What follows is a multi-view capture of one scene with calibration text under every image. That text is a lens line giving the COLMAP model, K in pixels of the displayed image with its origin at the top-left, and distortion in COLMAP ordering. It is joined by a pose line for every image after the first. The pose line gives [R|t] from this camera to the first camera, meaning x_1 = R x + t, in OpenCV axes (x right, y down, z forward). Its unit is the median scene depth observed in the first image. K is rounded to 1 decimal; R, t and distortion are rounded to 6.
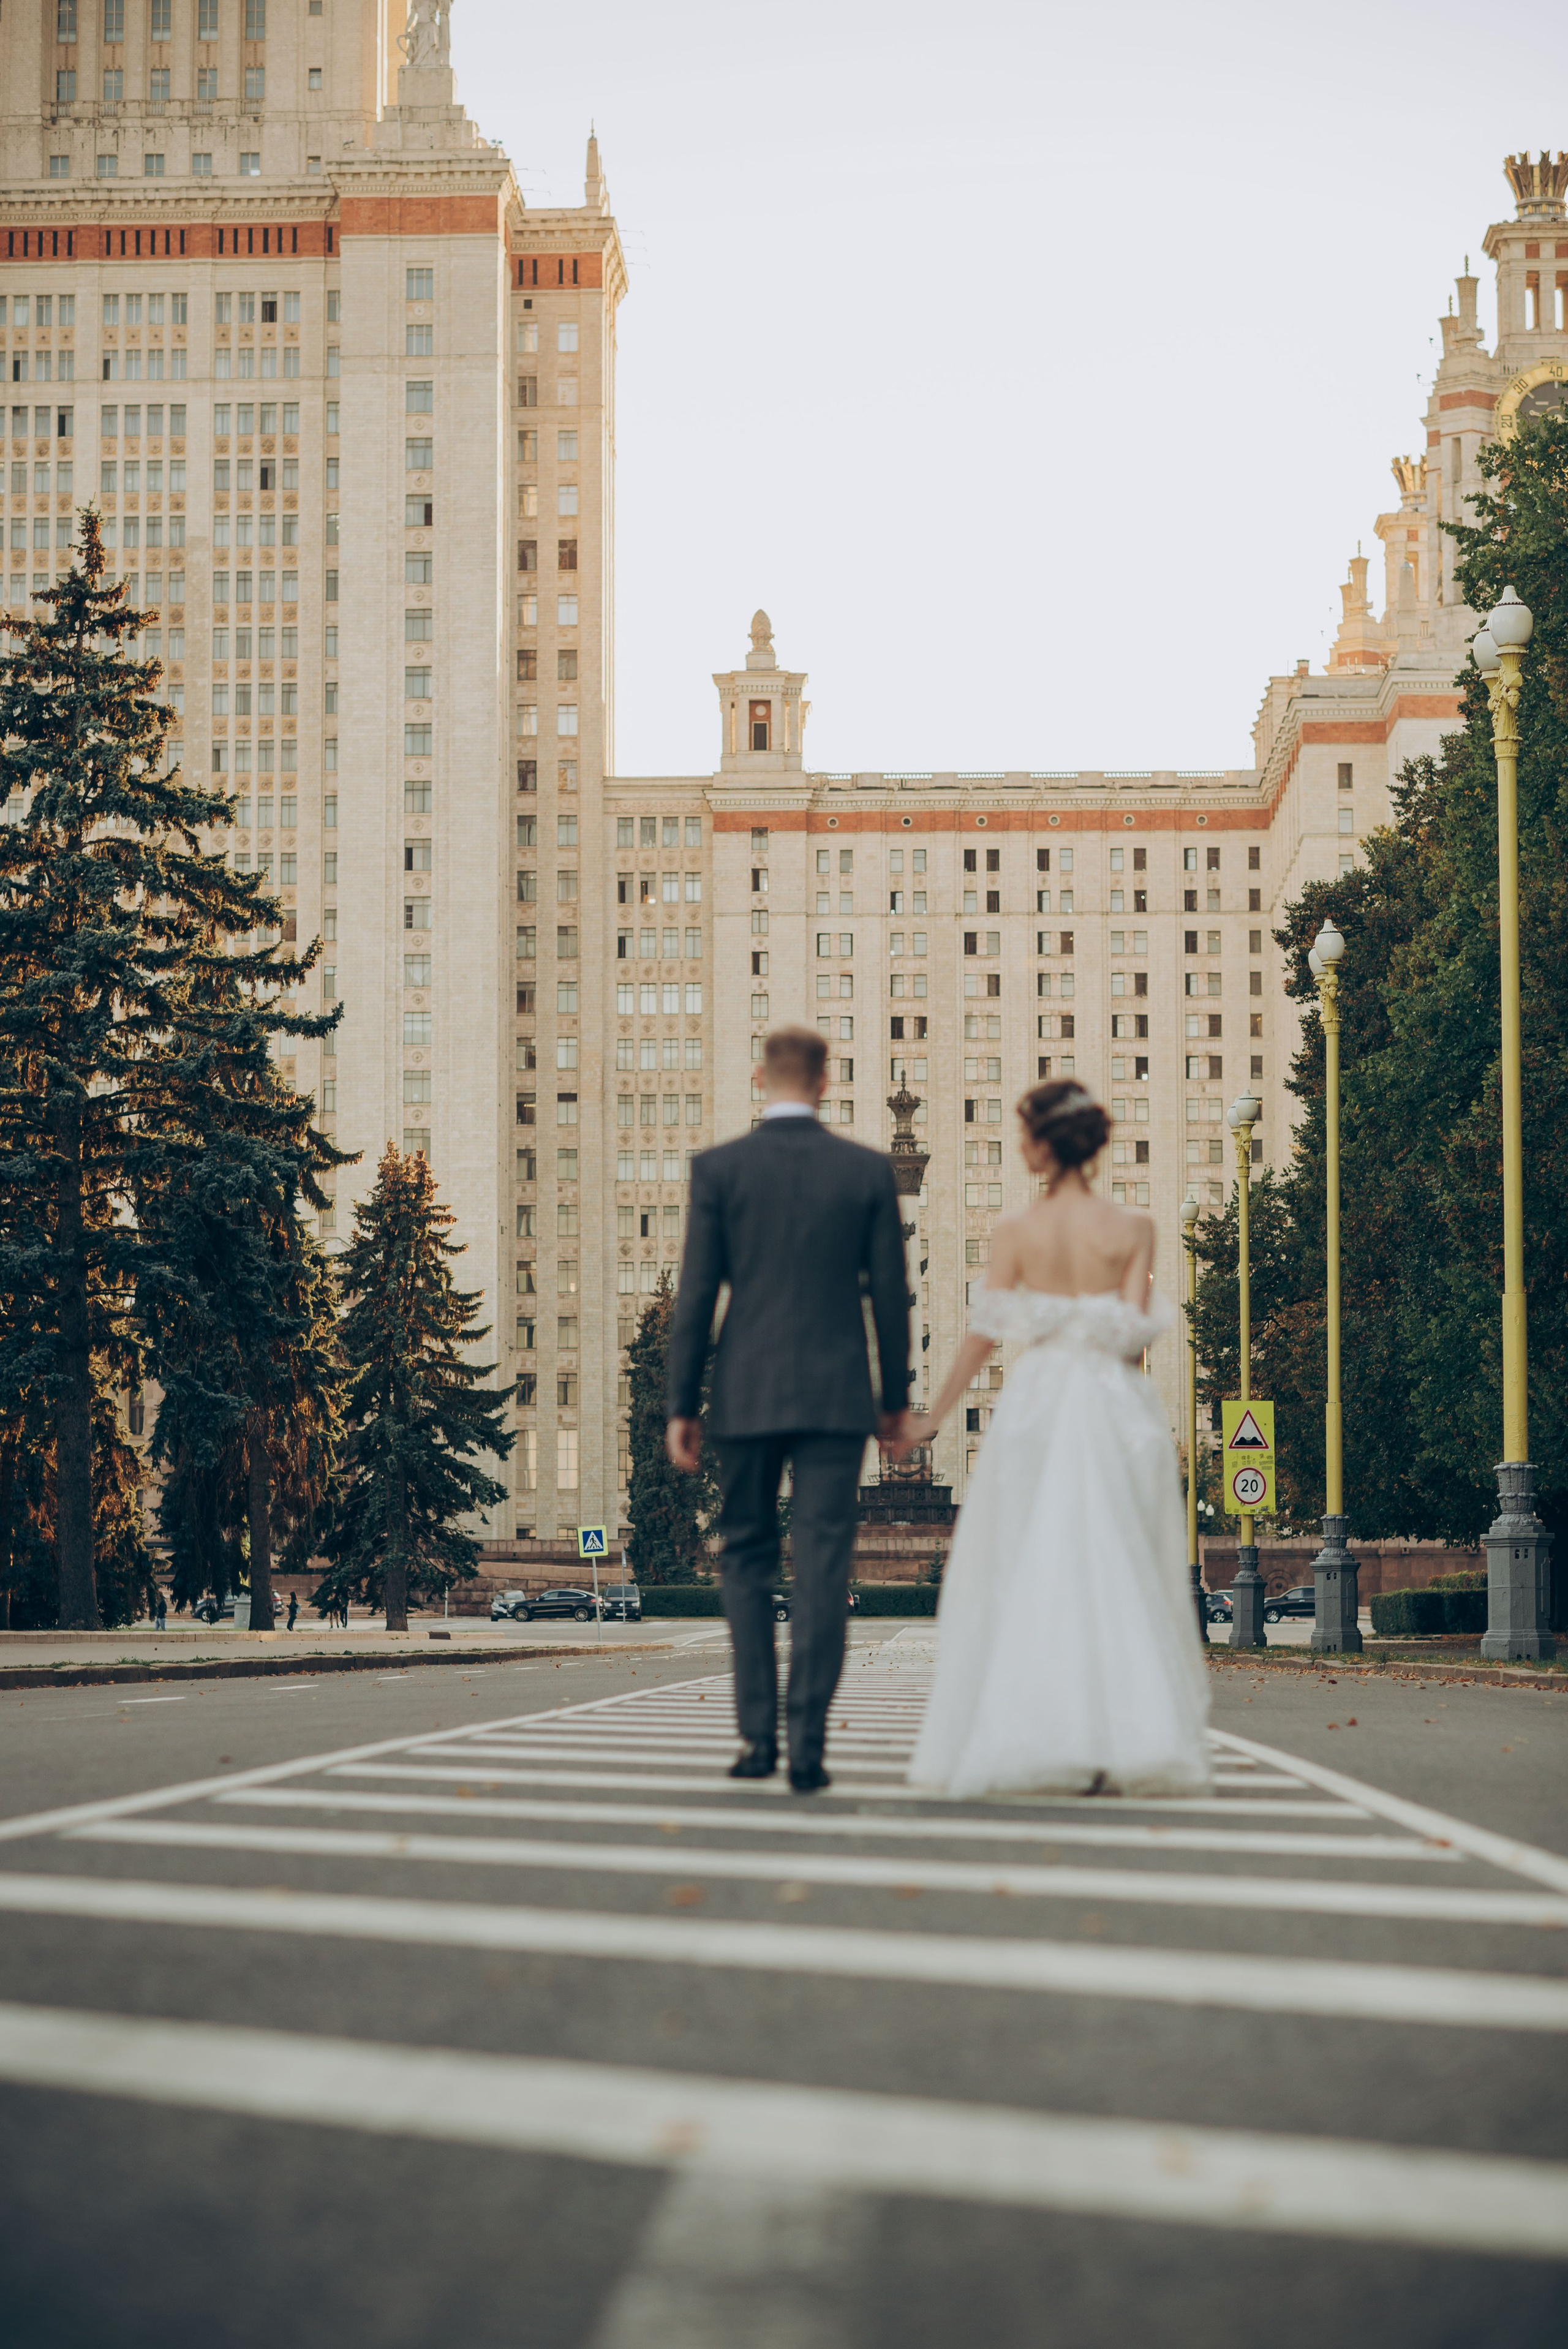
lens RADIAL K [[5920.5, 0, 787.0], [0, 5920.5, 1131.8], [0, 0, 1]] dist [-0.133418, 0.748799]
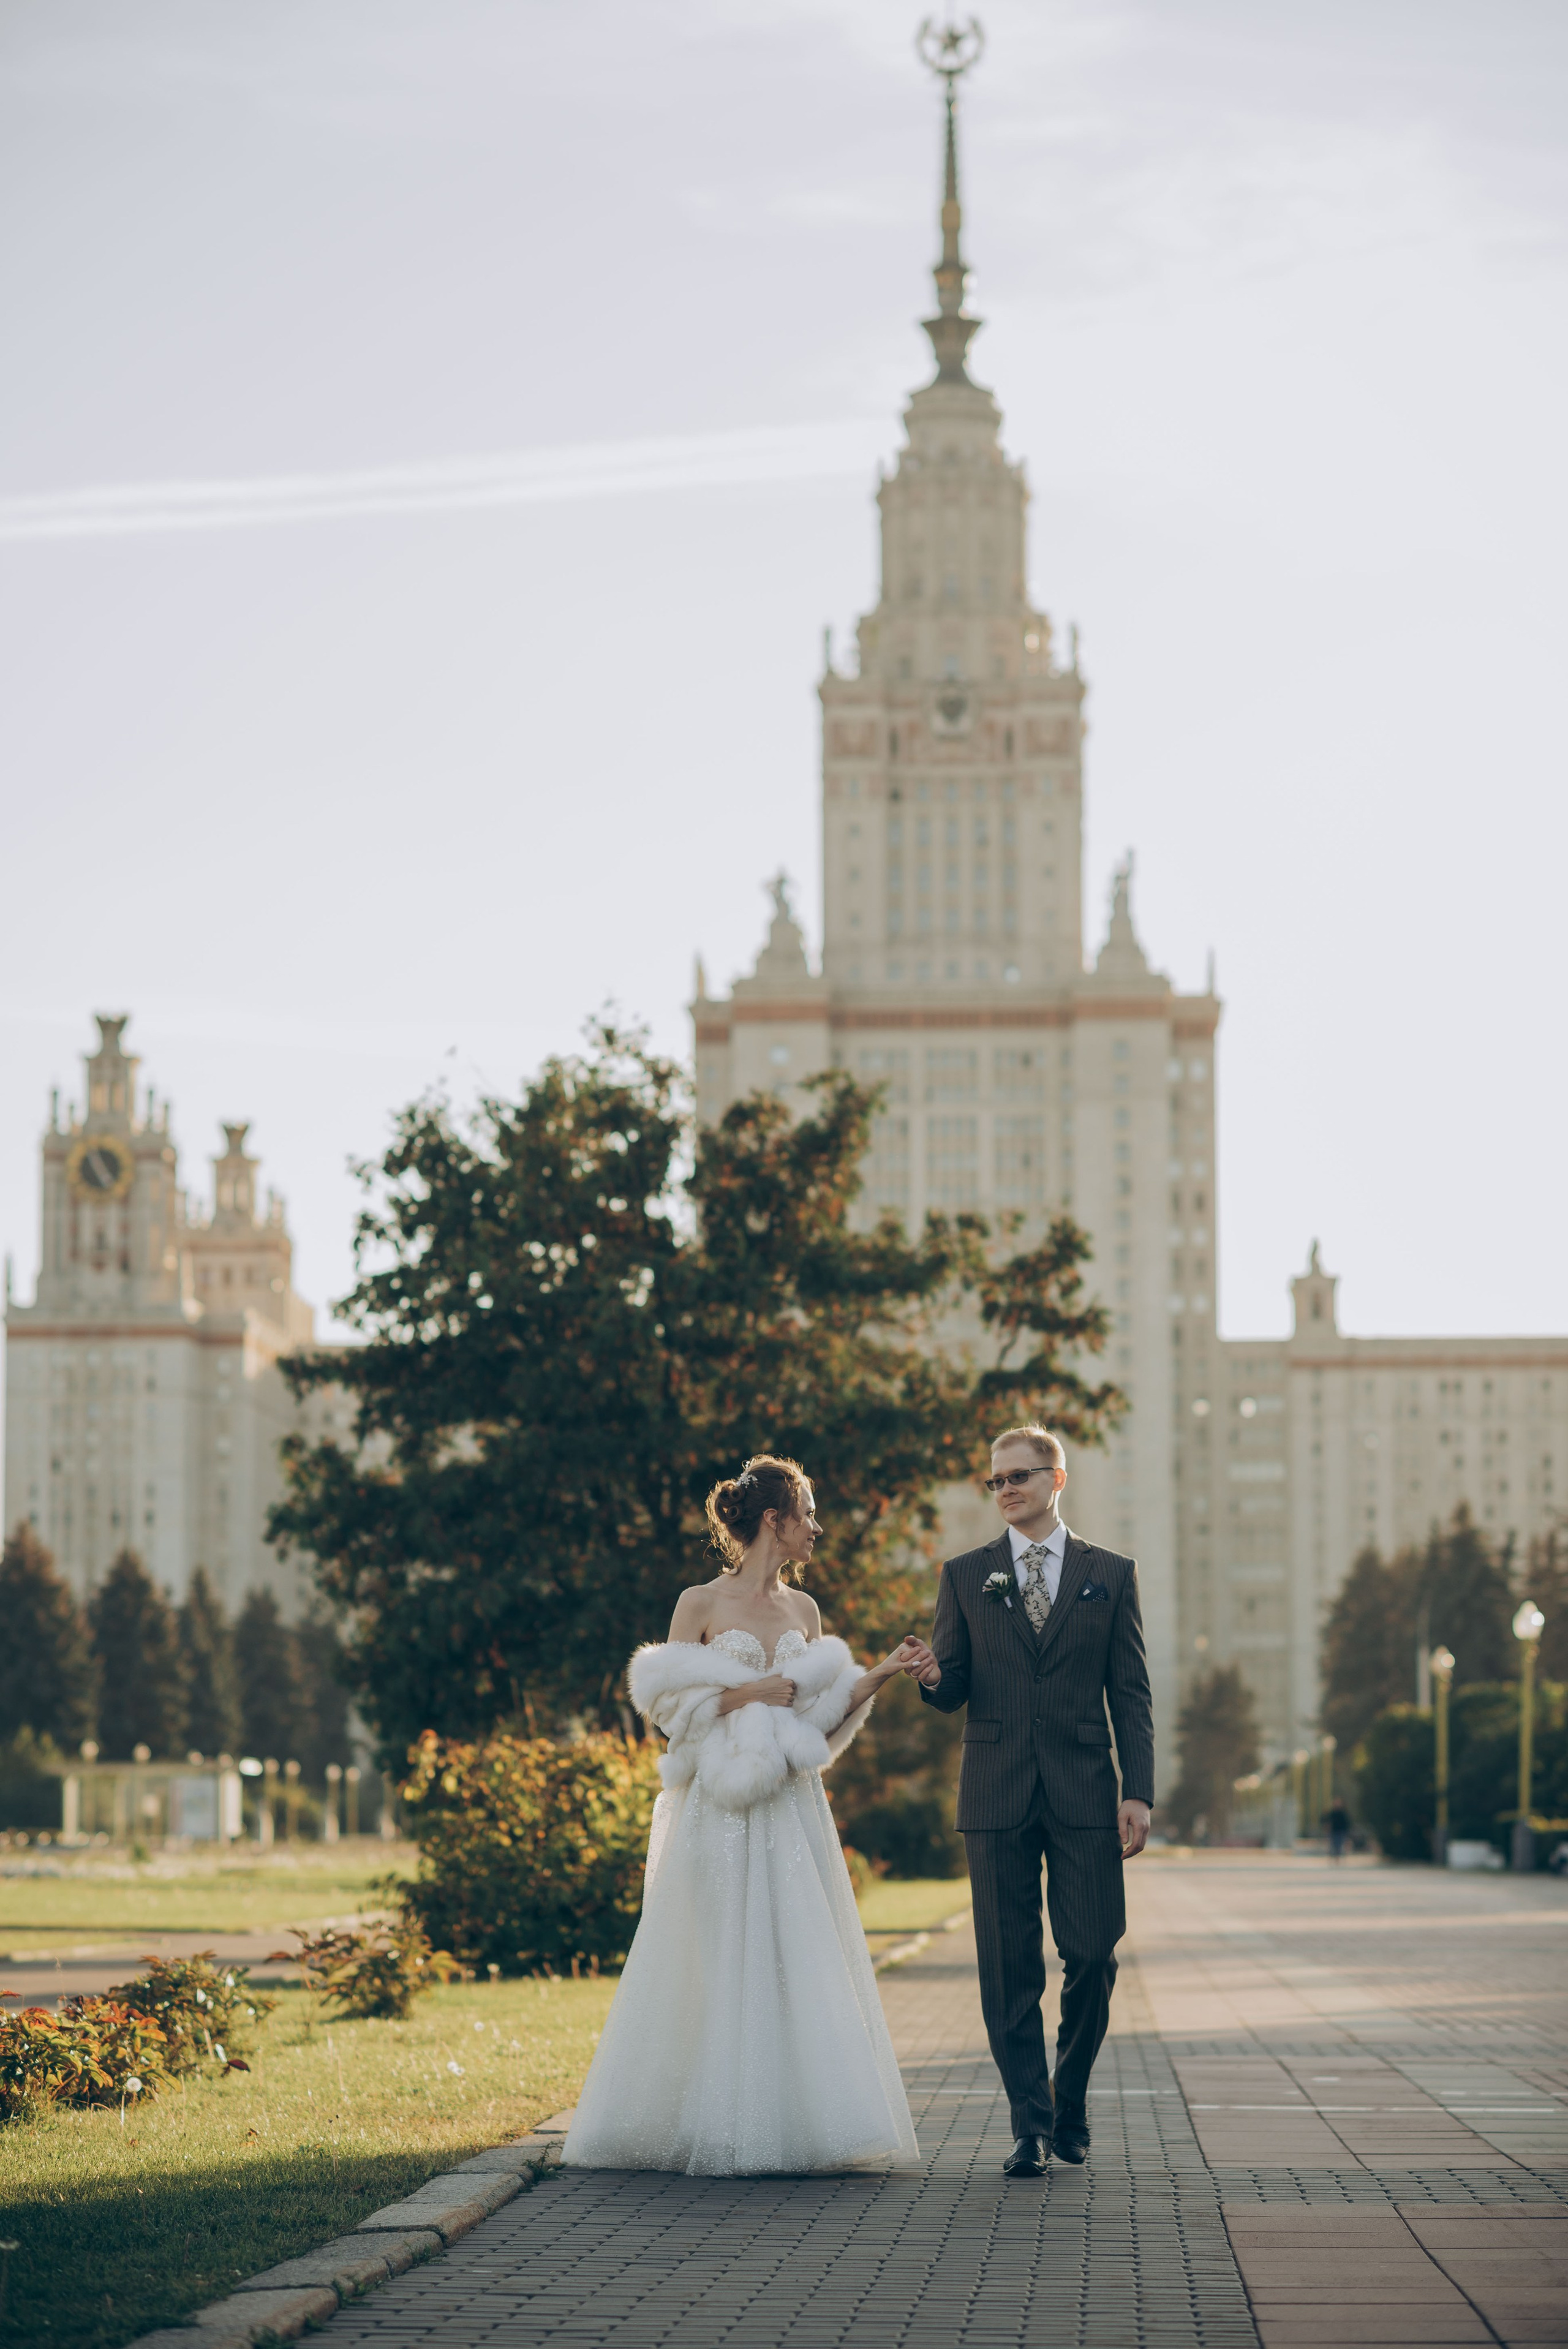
lens RADIAL K [[5920.5, 0, 787.0], [0, 5920.5, 1131.8], [0, 0, 1]] dist [-0.133418, 0.748799]
pose [[0.998258, -0.001346, -0.058985, -0.057118], [-0.002165, 0.998231, -0.059419, -0.018876], [0.058960, 0.059444, 0.996489, -0.694434]]
